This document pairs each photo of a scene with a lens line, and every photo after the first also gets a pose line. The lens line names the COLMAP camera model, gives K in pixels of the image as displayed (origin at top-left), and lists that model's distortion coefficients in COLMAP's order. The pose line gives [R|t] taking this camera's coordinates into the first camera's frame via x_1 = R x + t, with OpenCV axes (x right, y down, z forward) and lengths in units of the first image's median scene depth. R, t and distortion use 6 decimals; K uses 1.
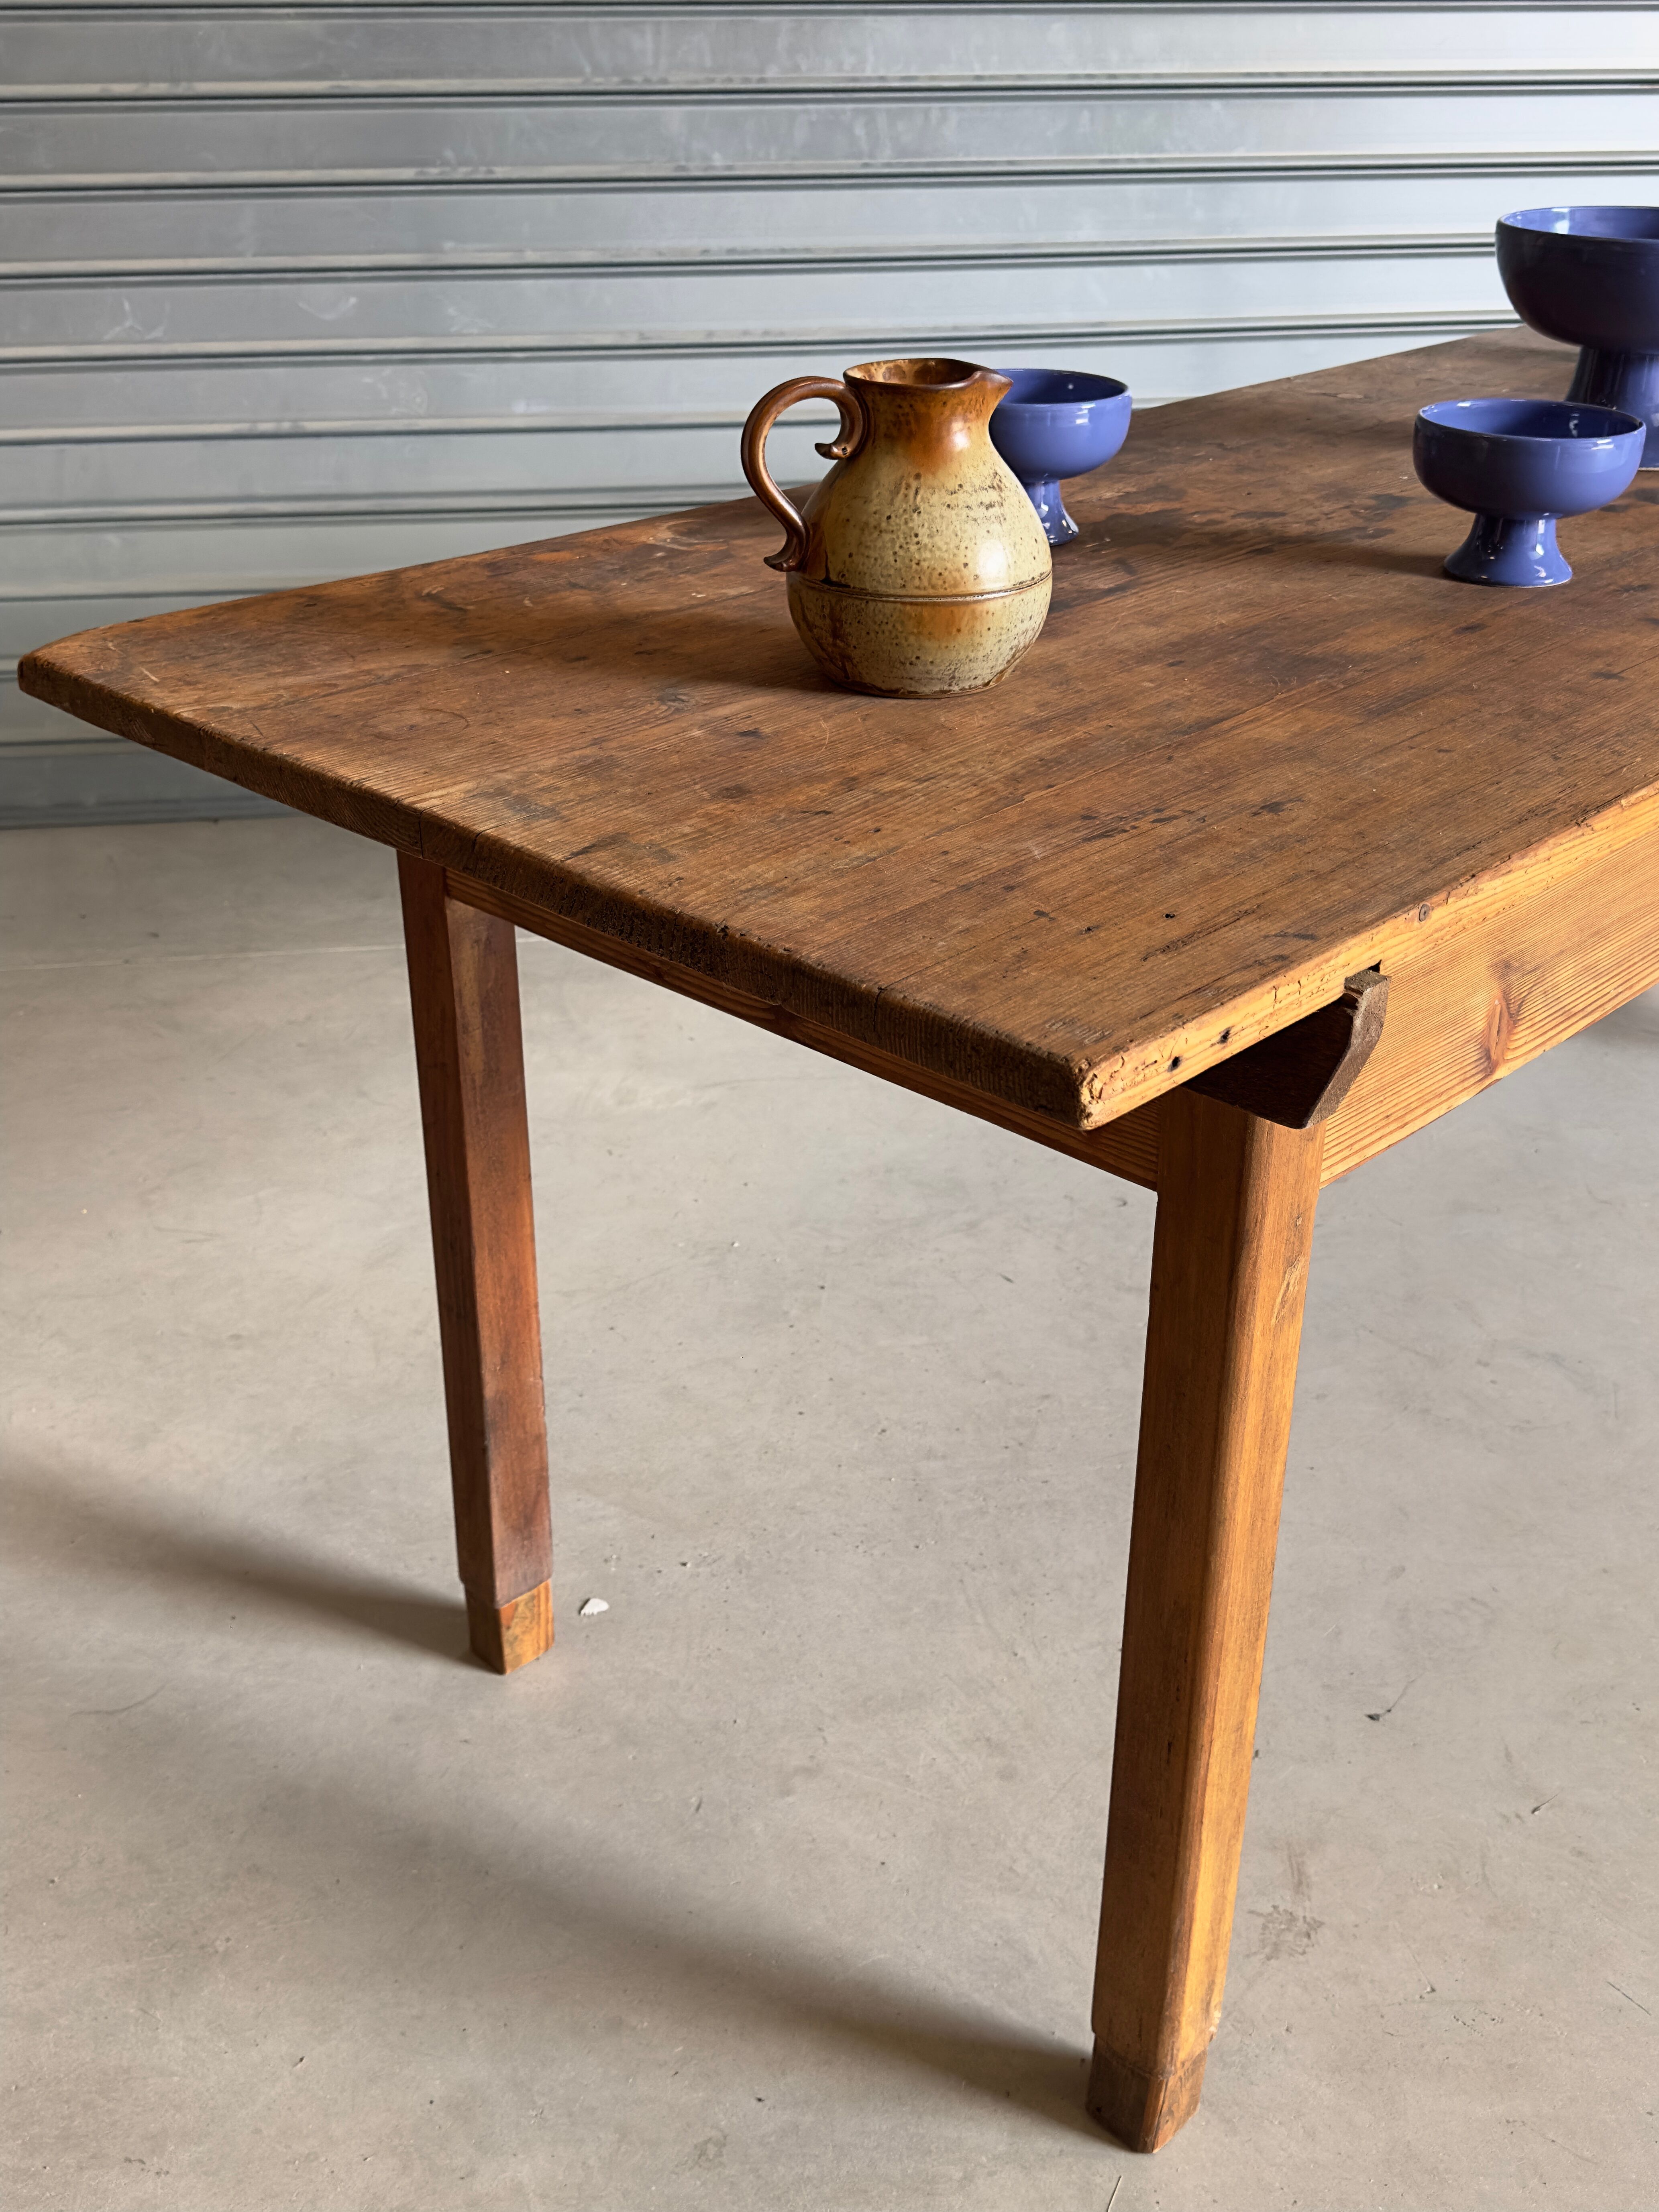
lens RADIAL K [[2234.6, 0, 828.1], [0, 2234.6, 1116.3], [0, 0, 1]] dist [0.204171, -0.458161]
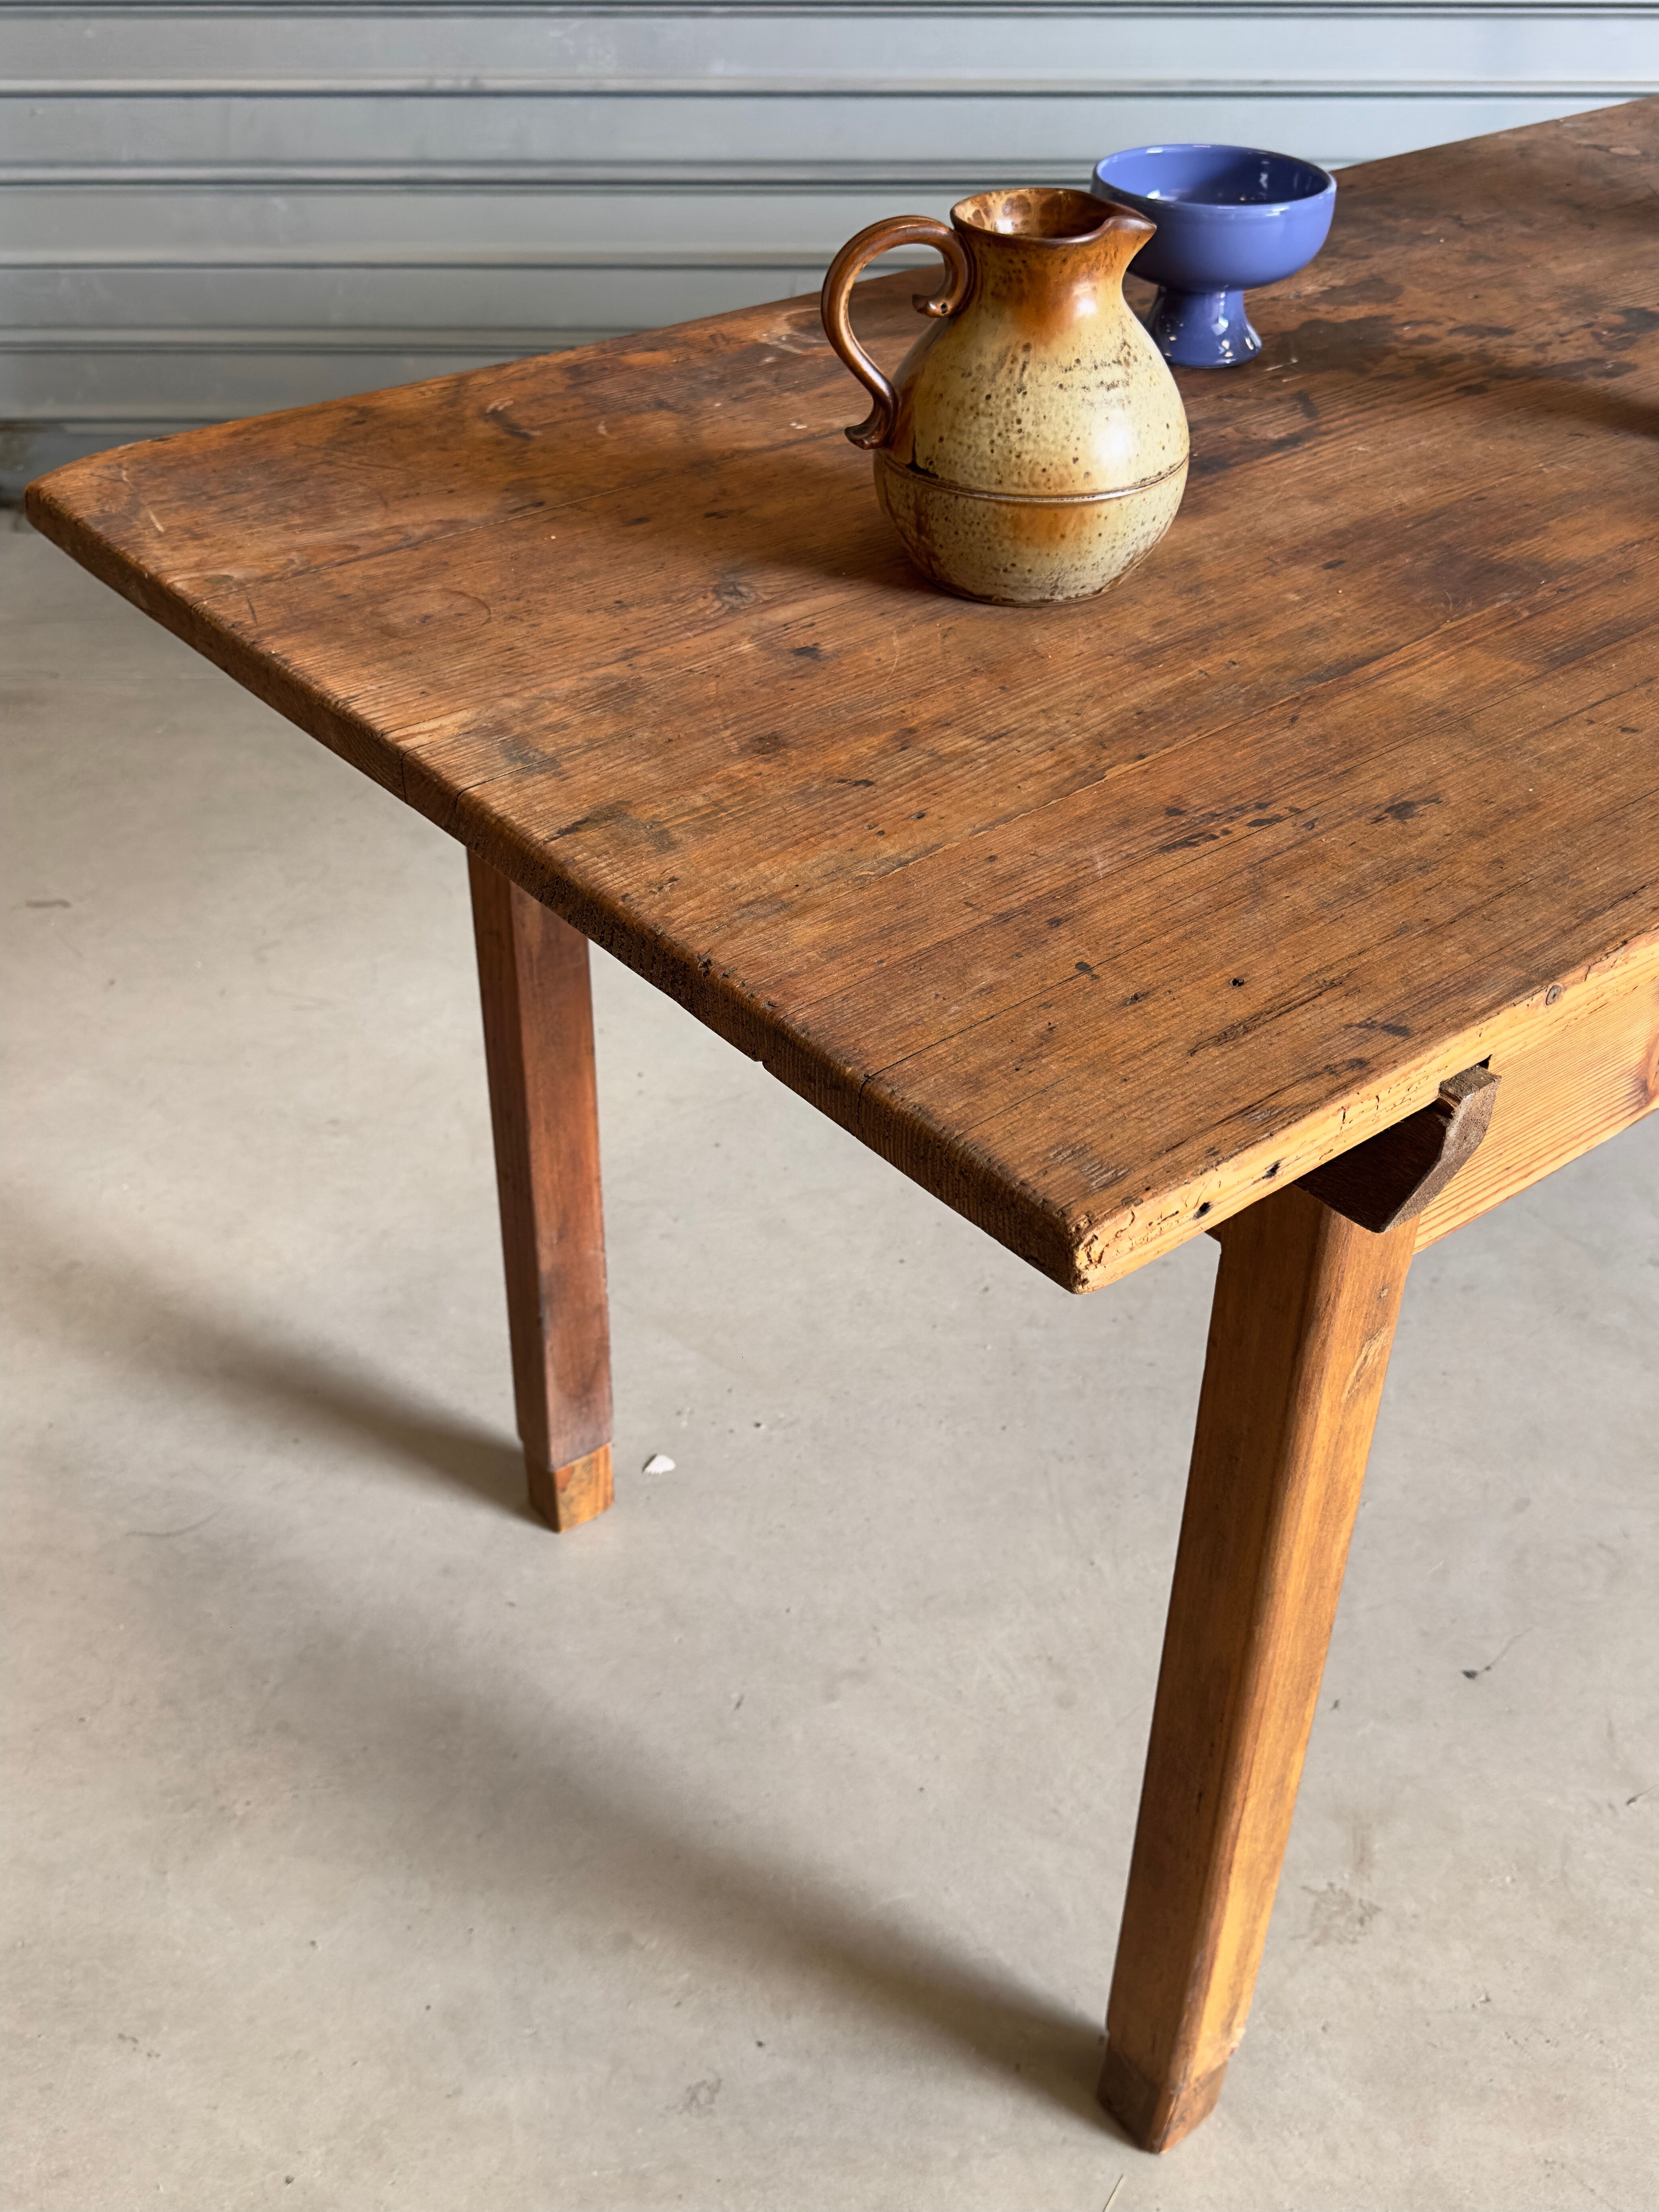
lens RADIAL K [[2246.4, 0, 828.1], [0, 2246.4, 1097.3], [0, 0, 1]] dist [0.204453, -0.478960]
pose [[0.992821, 0.077977, -0.090701, 0.054535], [-0.063663, 0.986450, 0.151208, -0.111454], [0.101263, -0.144348, 0.984332, 0.102965]]
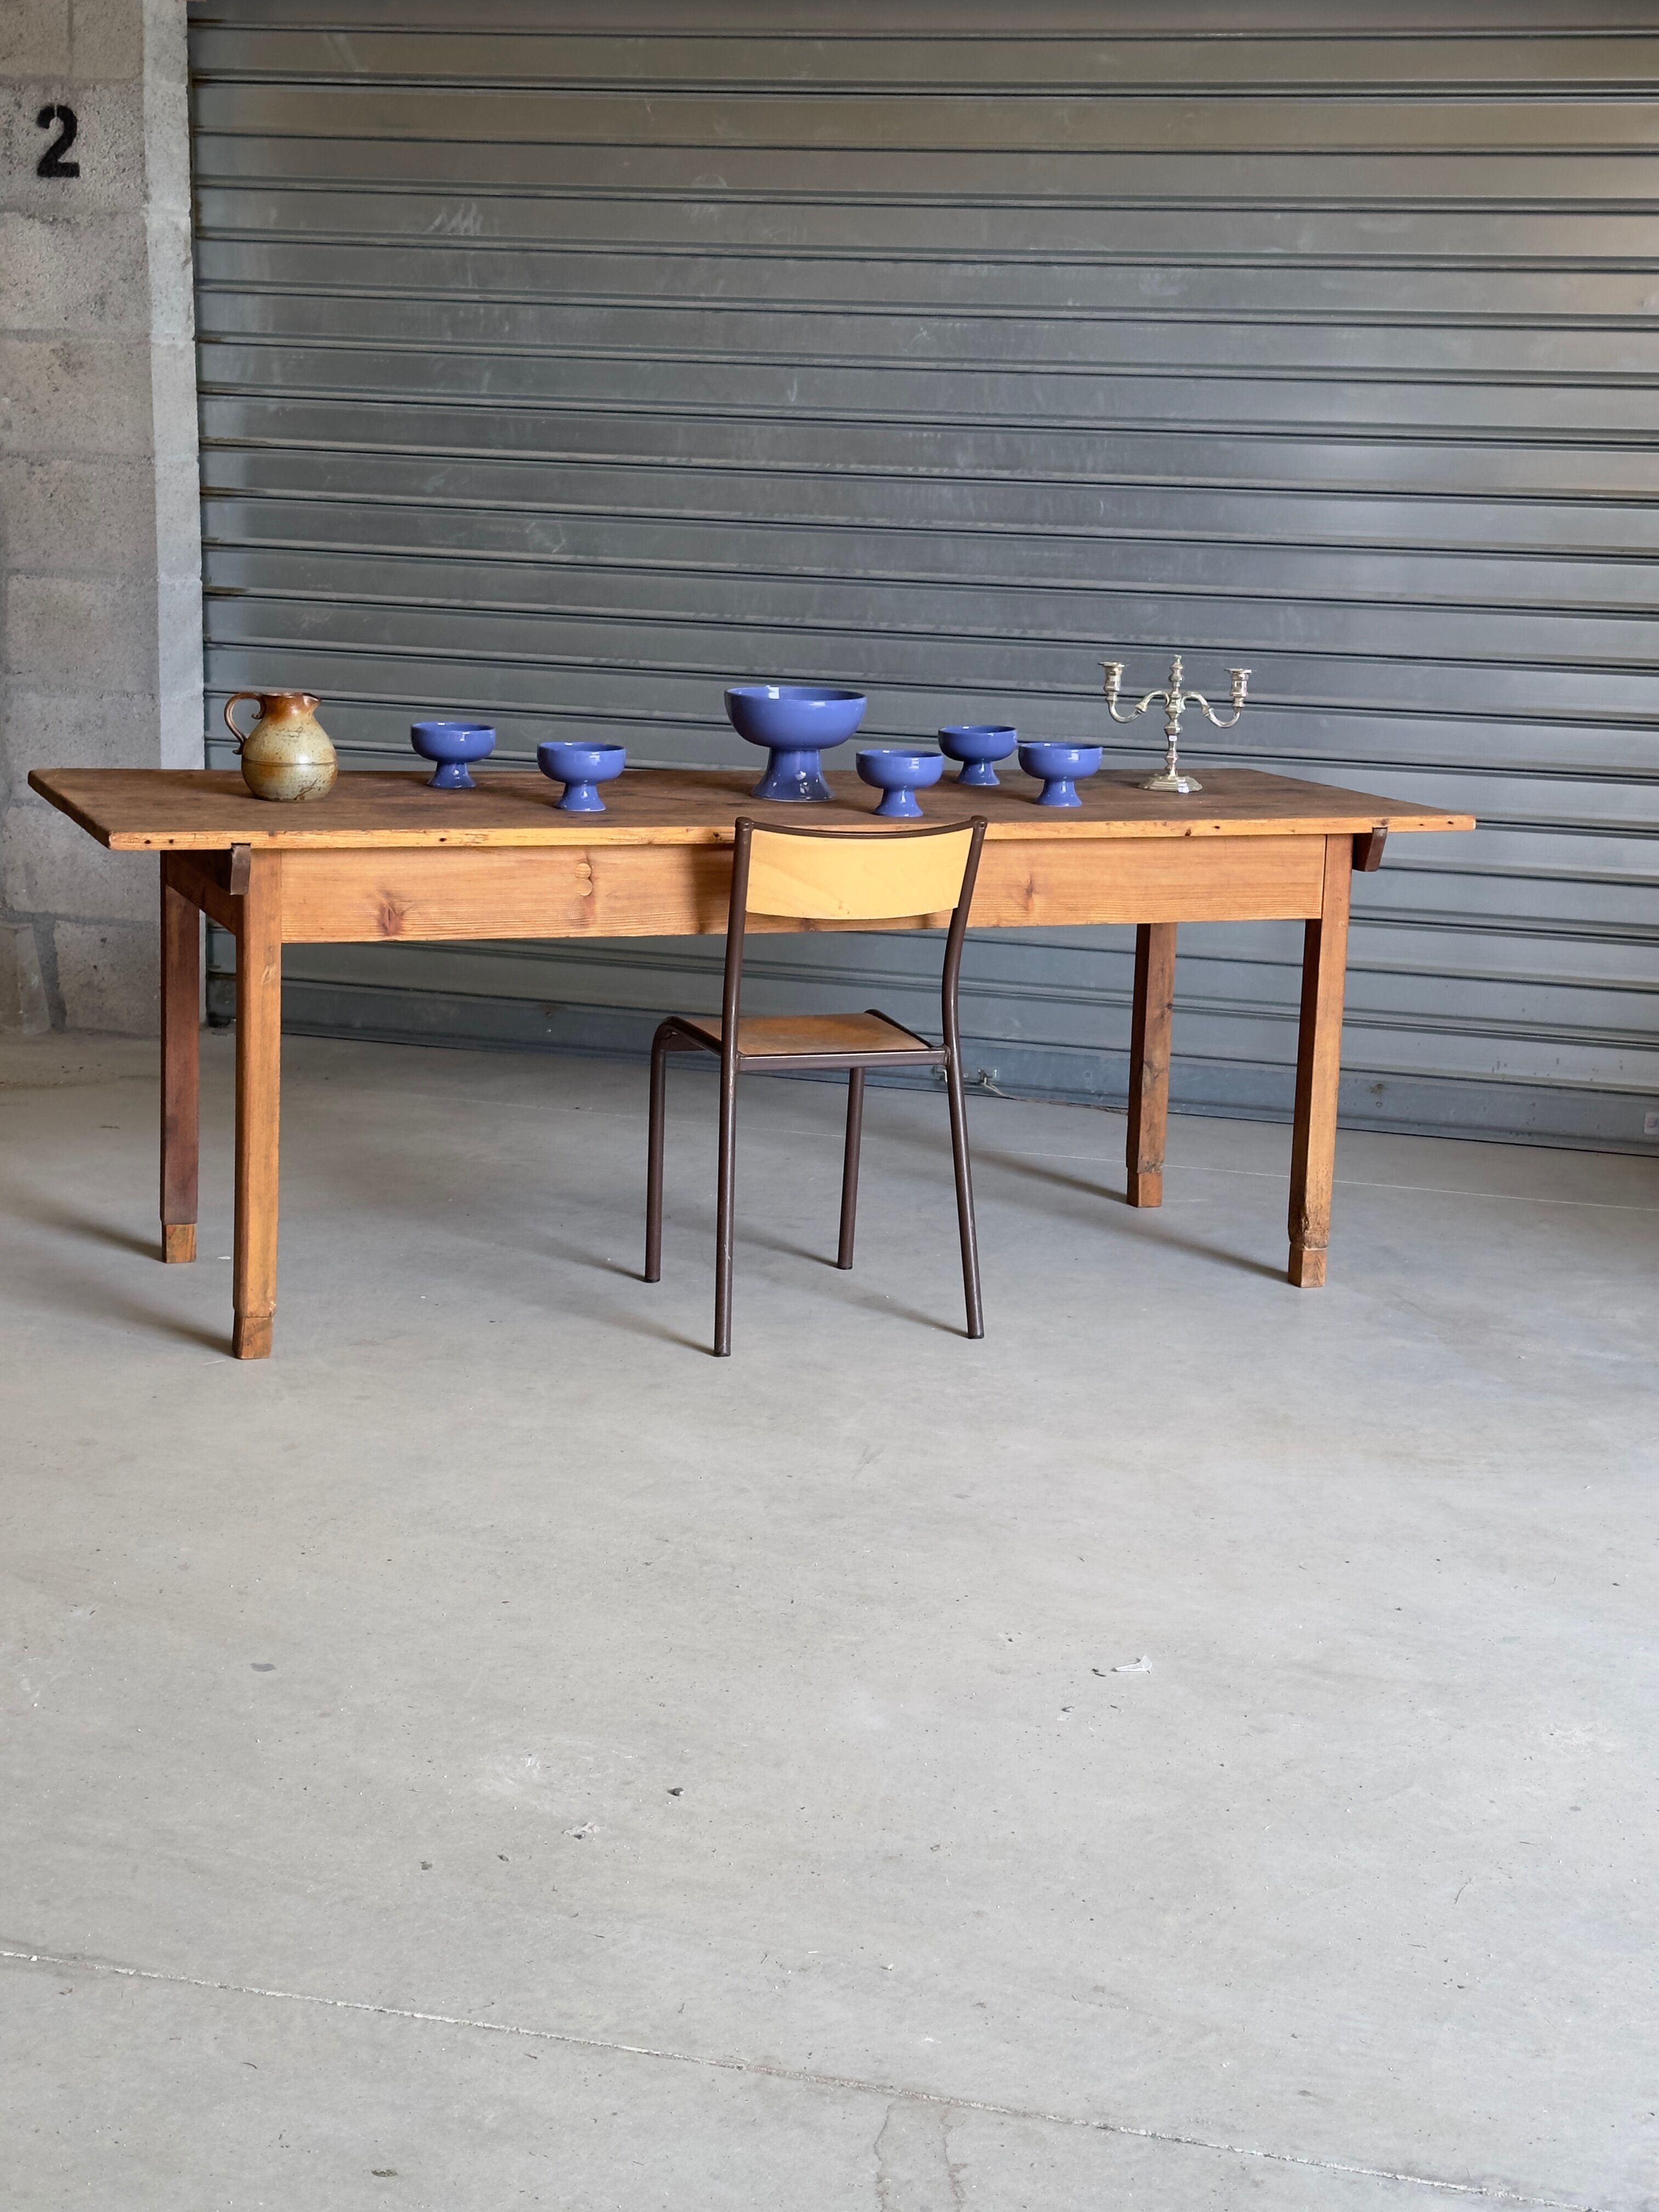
lens RADIAL K [[3227.3, 0, 847.4], [0, 3227.3, 1096.5], [0, 0, 1]] dist [0.141576, 0.066670]
pose [[0.911349, 0.115694, -0.395041, 2.047869], [-0.221035, 0.947137, -0.232539, 0.829086], [0.347254, 0.299242, 0.888745, -1.961693]]
